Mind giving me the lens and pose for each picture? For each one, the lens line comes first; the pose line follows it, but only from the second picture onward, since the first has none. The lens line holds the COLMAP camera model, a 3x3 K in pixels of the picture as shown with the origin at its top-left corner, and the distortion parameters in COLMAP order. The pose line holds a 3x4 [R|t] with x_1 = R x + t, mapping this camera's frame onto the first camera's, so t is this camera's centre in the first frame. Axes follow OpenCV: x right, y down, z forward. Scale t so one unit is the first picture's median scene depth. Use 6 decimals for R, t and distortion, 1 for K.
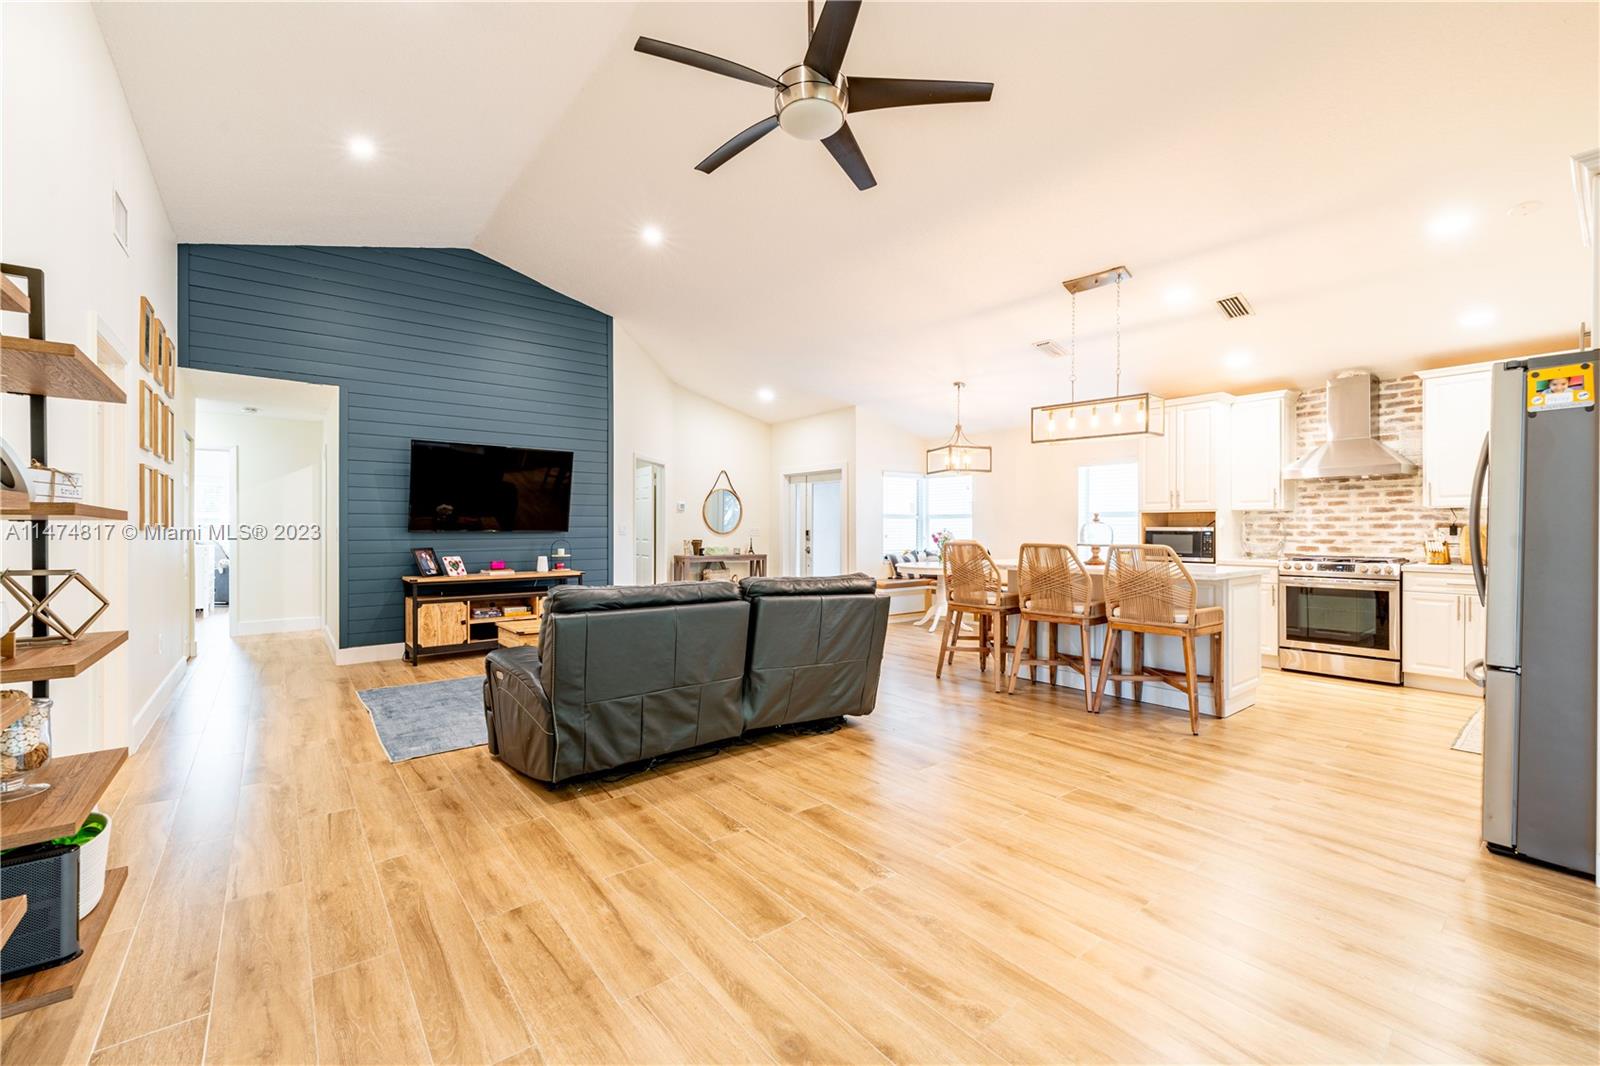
lens RADIAL K [[648.8, 0, 794.0], [0, 648.8, 530.9], [0, 0, 1]] dist [-0.000409, -0.000232]
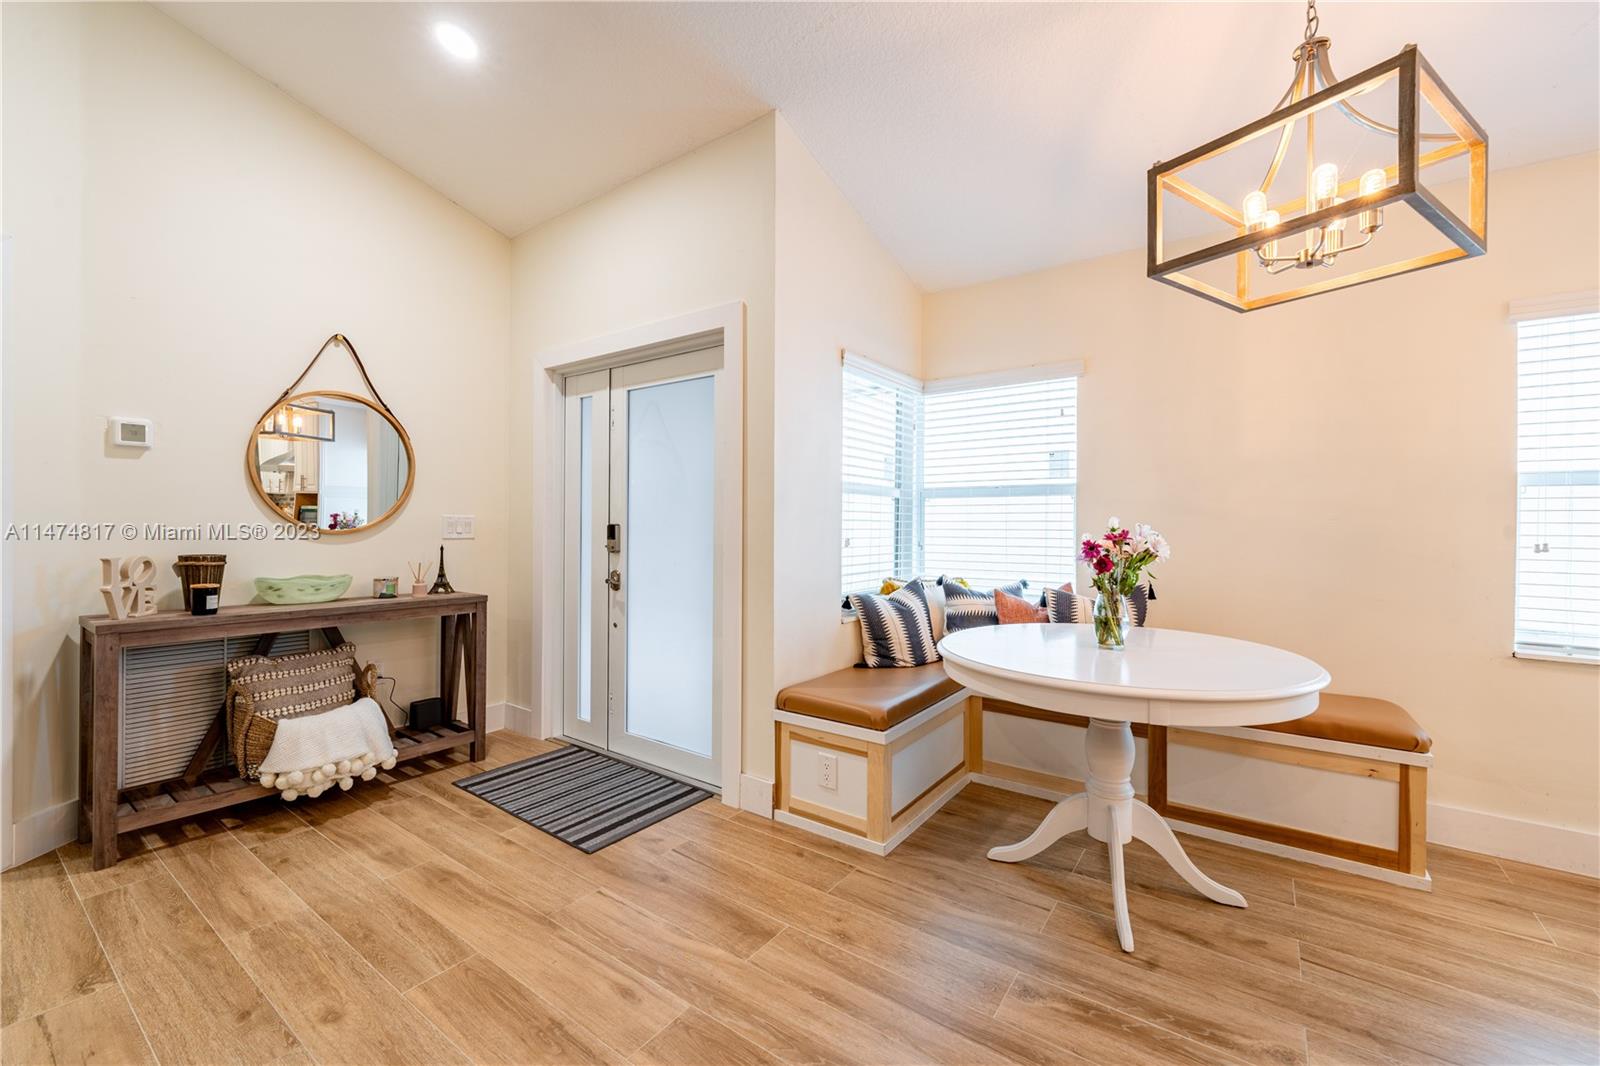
lens RADIAL K [[648.8, 0, 794.0], [0, 648.8, 530.9], [0, 0, 1]] dist [-0.000409, -0.000232]
pose [[0.962625, 0.003651, 0.270813, 0.034305], [-0.005266, 0.999972, 0.005235, 0.000724], [-0.270786, -0.006466, 0.962618, 1.091976]]
